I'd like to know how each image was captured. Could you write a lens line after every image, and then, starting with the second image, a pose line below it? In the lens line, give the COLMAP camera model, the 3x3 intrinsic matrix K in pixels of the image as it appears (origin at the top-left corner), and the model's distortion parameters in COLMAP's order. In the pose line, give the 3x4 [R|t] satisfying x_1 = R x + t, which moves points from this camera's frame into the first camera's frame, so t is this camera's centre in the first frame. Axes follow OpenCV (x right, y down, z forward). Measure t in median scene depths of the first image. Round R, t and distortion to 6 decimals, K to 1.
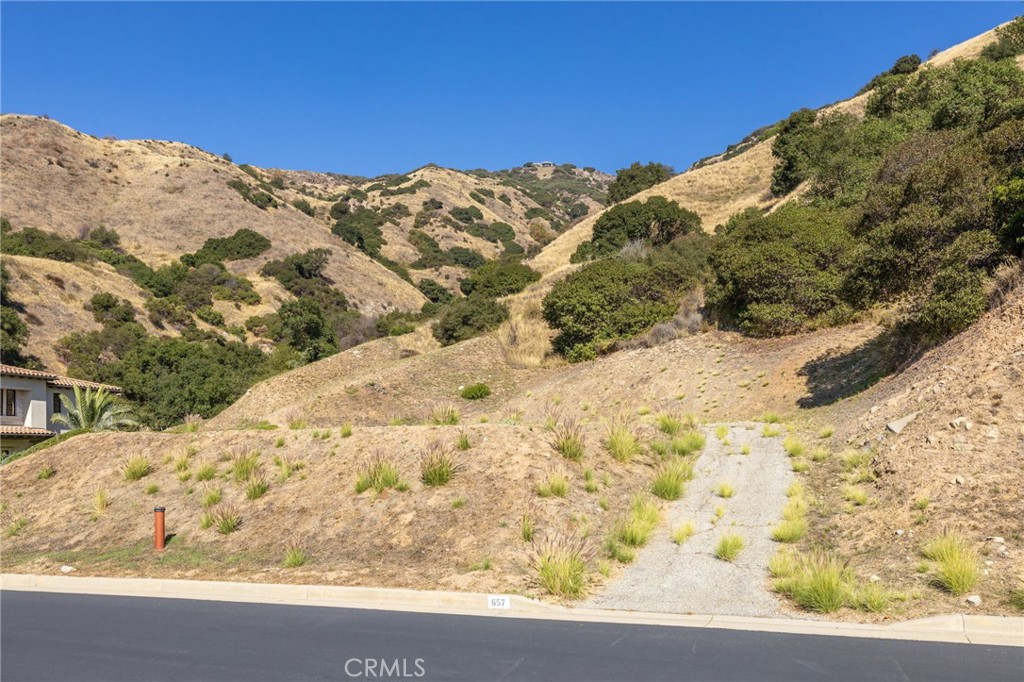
lens RADIAL K [[812.2, 0, 463.4], [0, 812.2, 263.6], [0, 0, 1]] dist [0.001837, 0.004383]
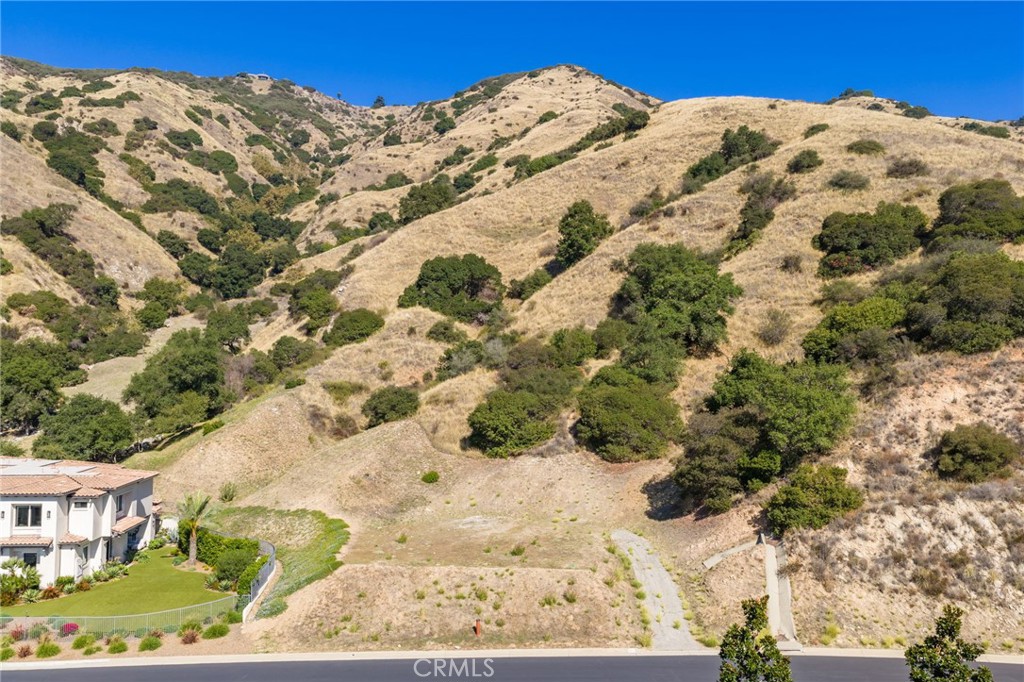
lens RADIAL K [[802.4, 0, 513.9], [0, 802.4, 280.6], [0, 0, 1]] dist [0.014900, 0.003517]
pose [[0.923701, 0.063001, 0.377898, -0.103373], [-0.091928, 0.994017, 0.058984, -0.075451], [-0.371921, -0.089223, 0.923966, -0.107653]]
